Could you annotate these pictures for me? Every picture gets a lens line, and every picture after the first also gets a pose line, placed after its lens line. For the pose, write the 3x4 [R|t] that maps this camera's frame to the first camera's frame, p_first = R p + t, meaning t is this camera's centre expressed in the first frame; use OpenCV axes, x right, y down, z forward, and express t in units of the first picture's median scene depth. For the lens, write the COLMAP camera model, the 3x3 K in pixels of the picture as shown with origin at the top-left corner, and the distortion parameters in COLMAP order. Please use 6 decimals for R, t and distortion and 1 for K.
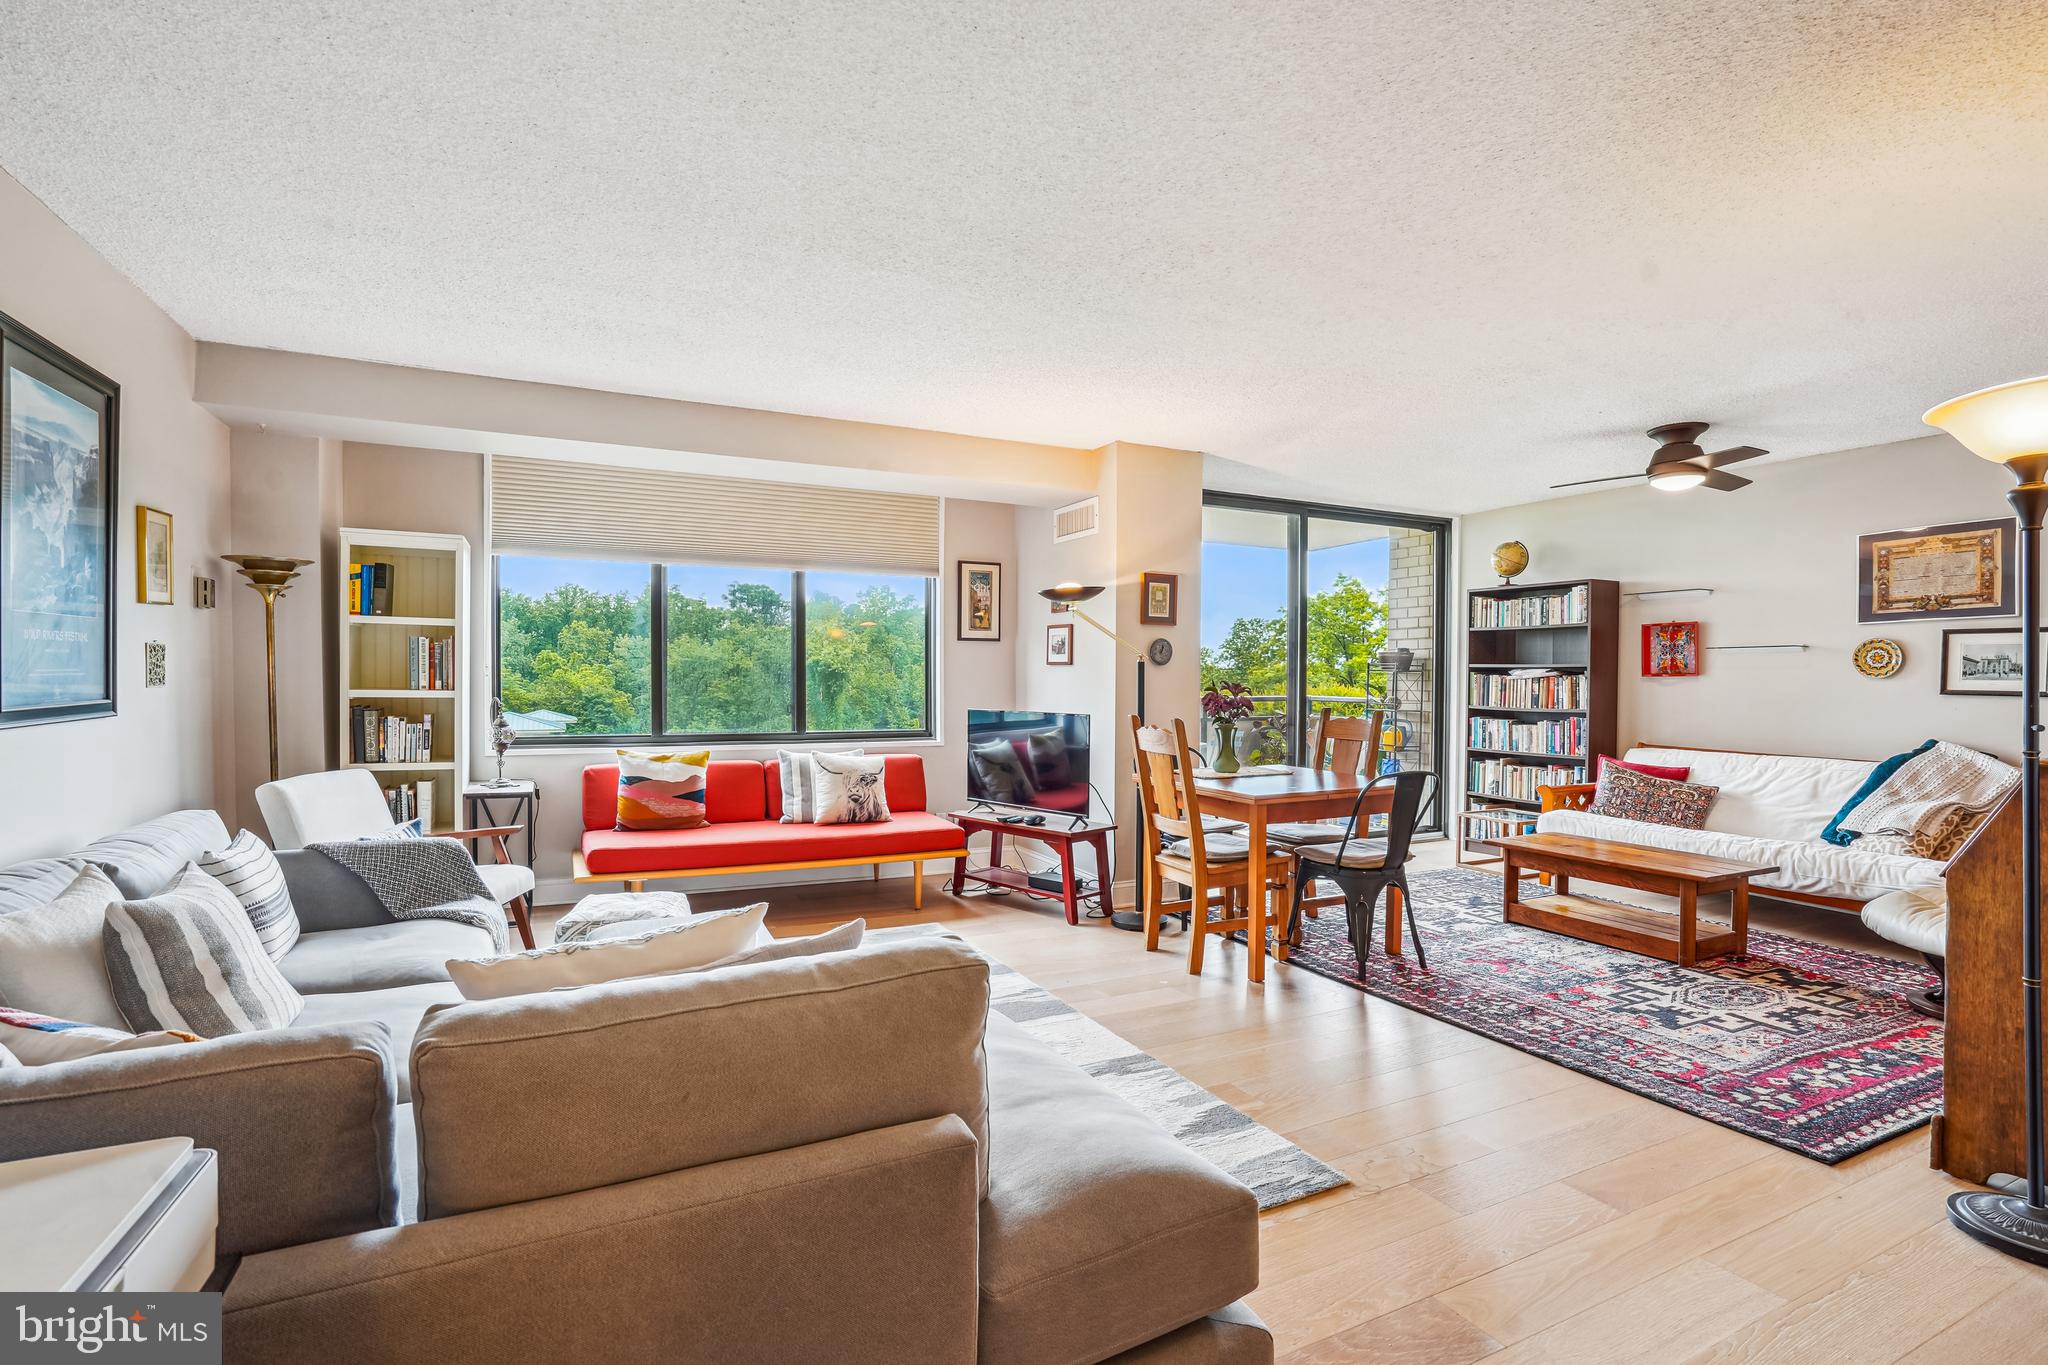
lens RADIAL K [[966.9, 0, 1044.4], [0, 966.9, 695.6], [0, 0, 1]] dist [-0.021700, 0.006732]
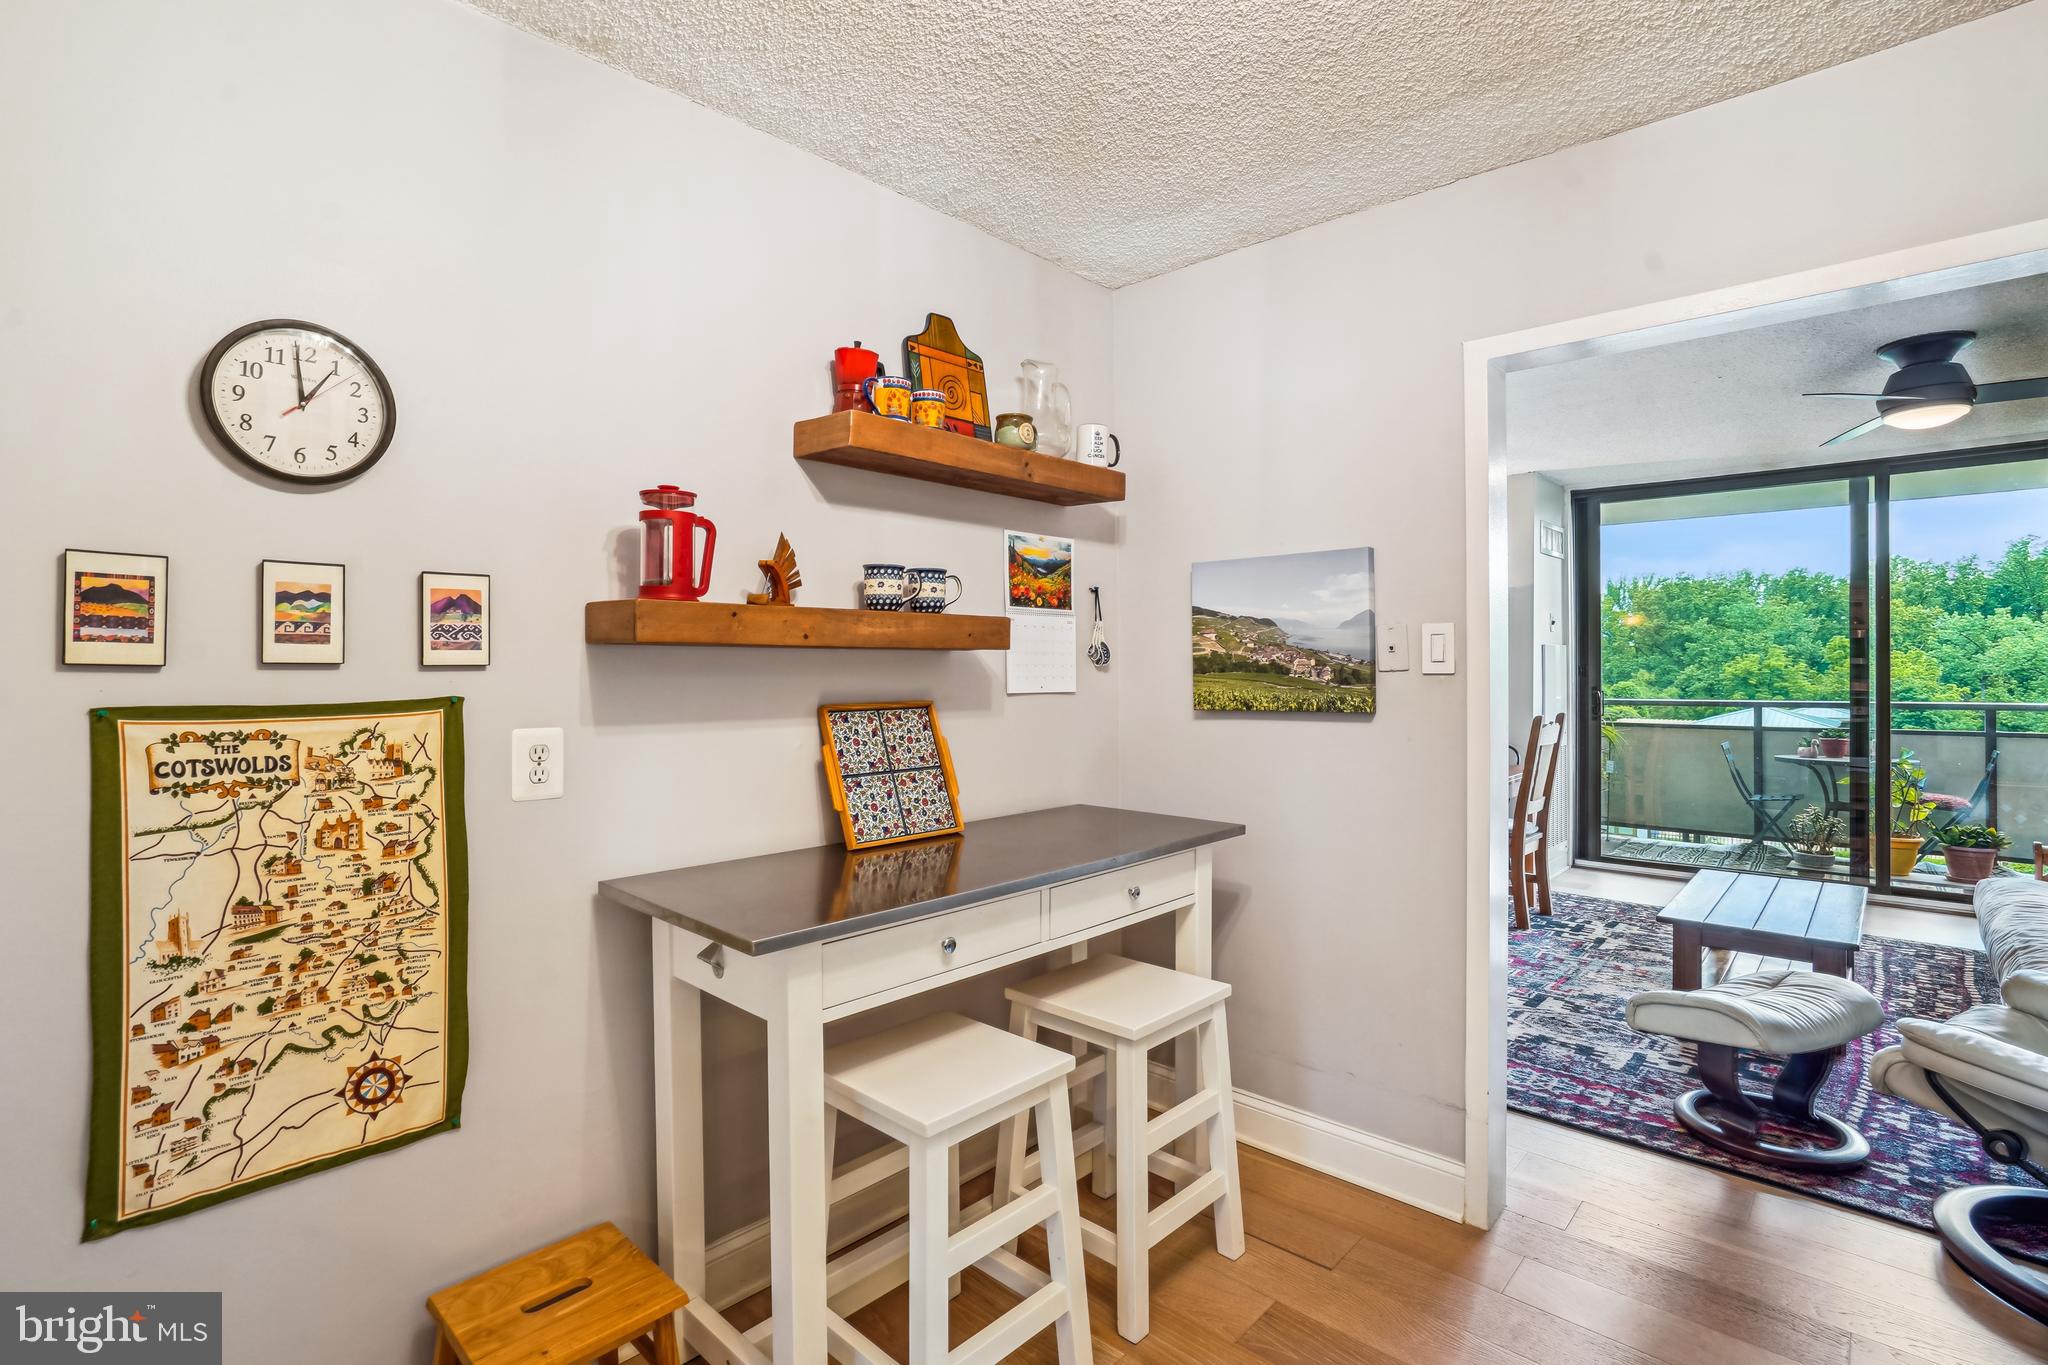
lens RADIAL K [[966.9, 0, 1018.9], [0, 966.9, 673.0], [0, 0, 1]] dist [-0.021700, 0.006732]
pose [[0.340299, -0.002376, -0.940314, 0.967511], [-0.010429, 0.999926, -0.006301, -0.014032], [0.940260, 0.011951, 0.340249, 0.111629]]
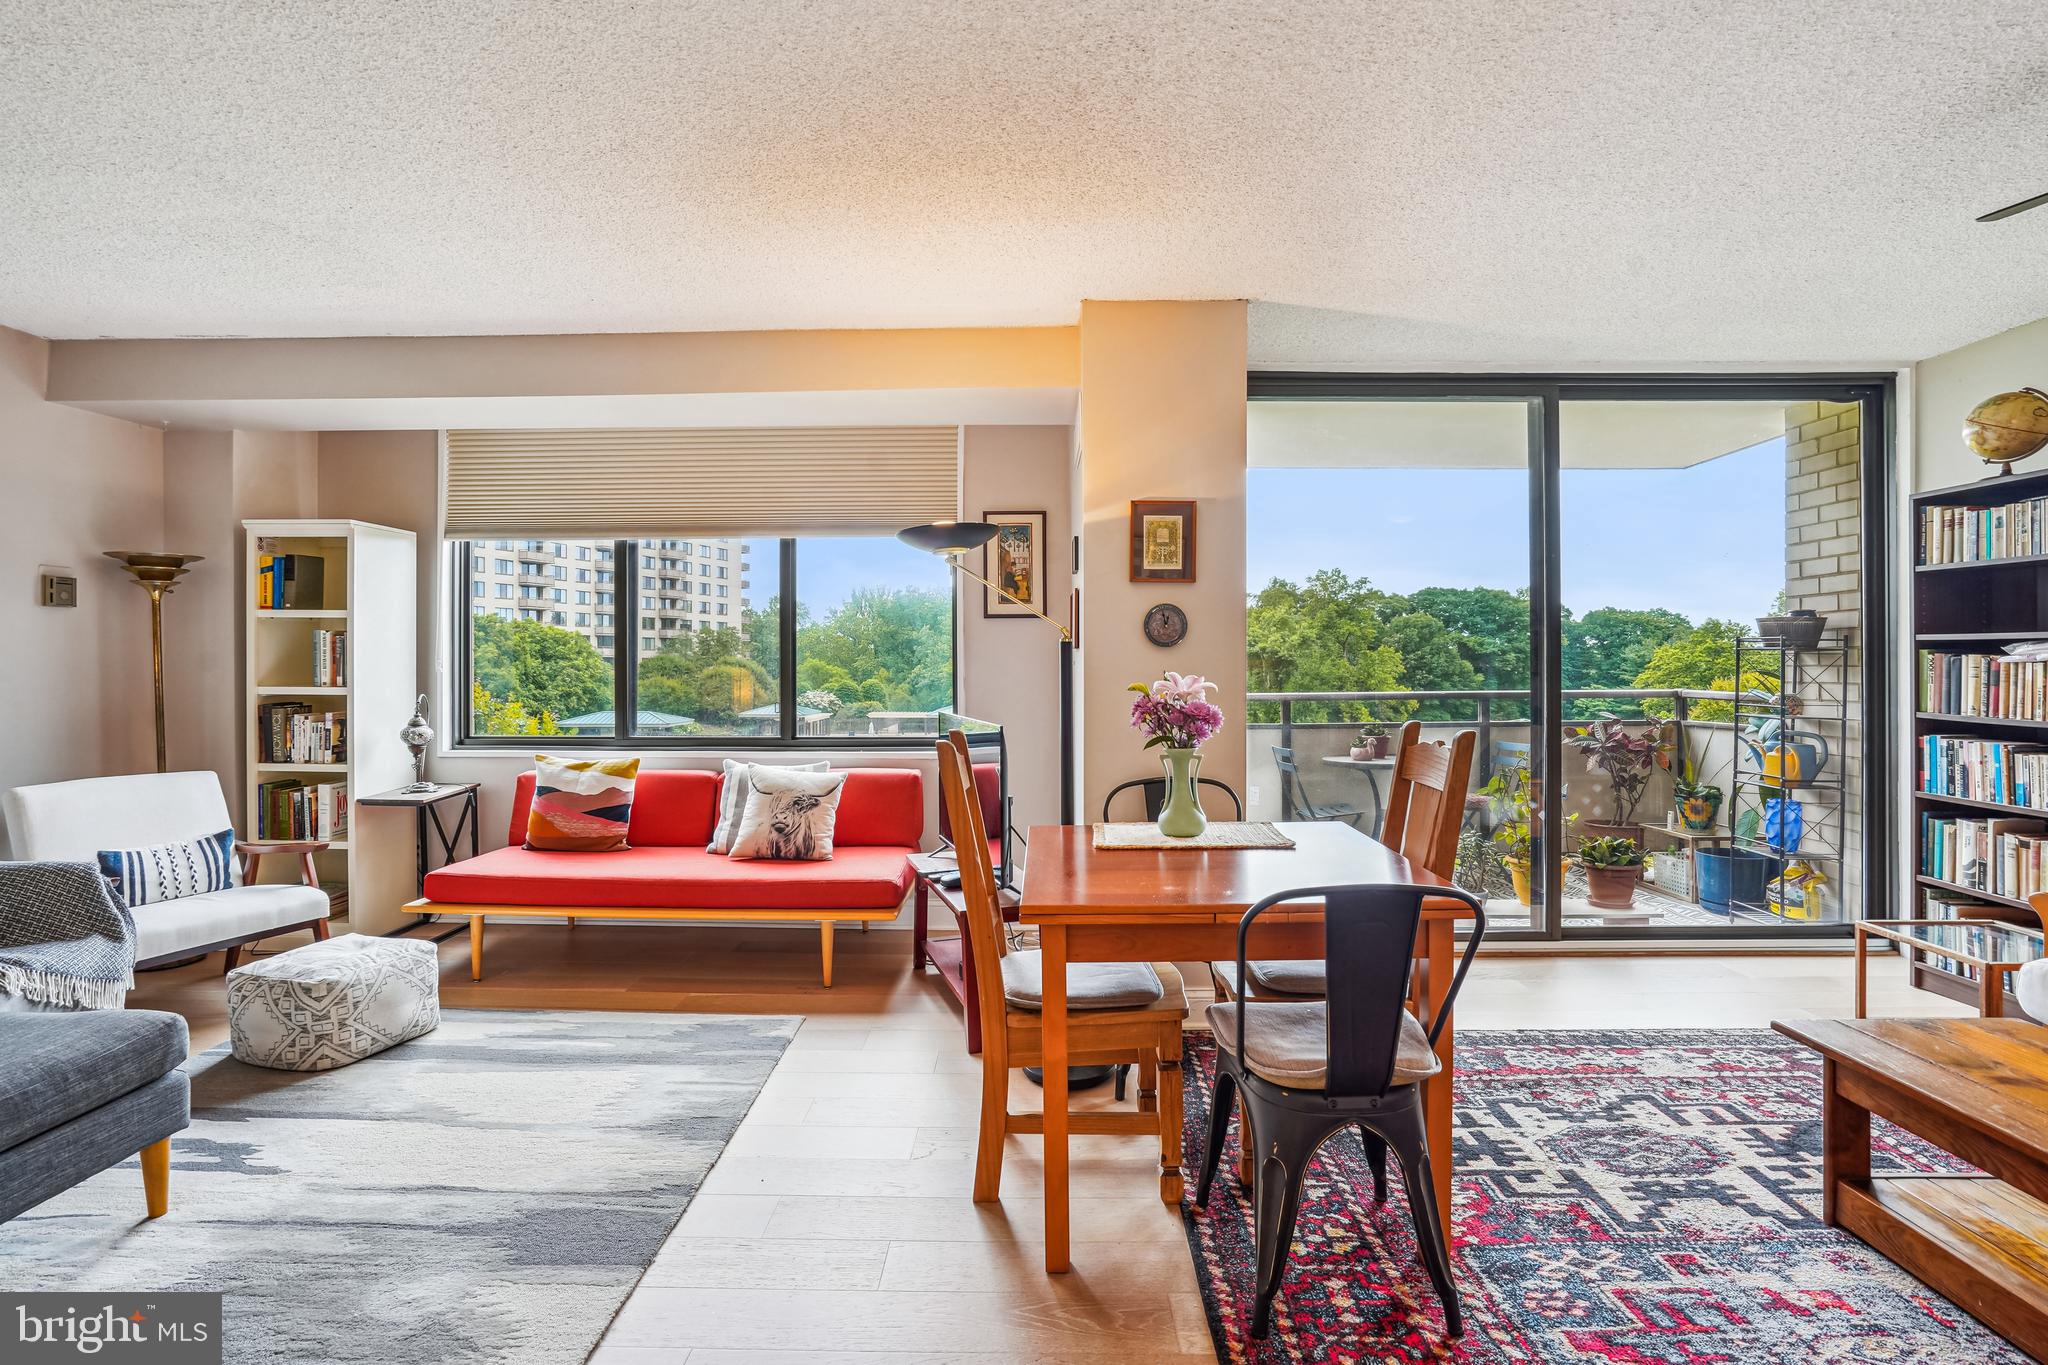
lens RADIAL K [[966.9, 0, 1029.8], [0, 966.9, 661.6], [0, 0, 1]] dist [-0.021700, 0.006732]
pose [[0.885347, -0.010242, -0.464819, 0.326280], [0.000050, 0.999759, -0.021934, -0.008076], [0.464931, 0.019396, 0.885134, 0.400343]]
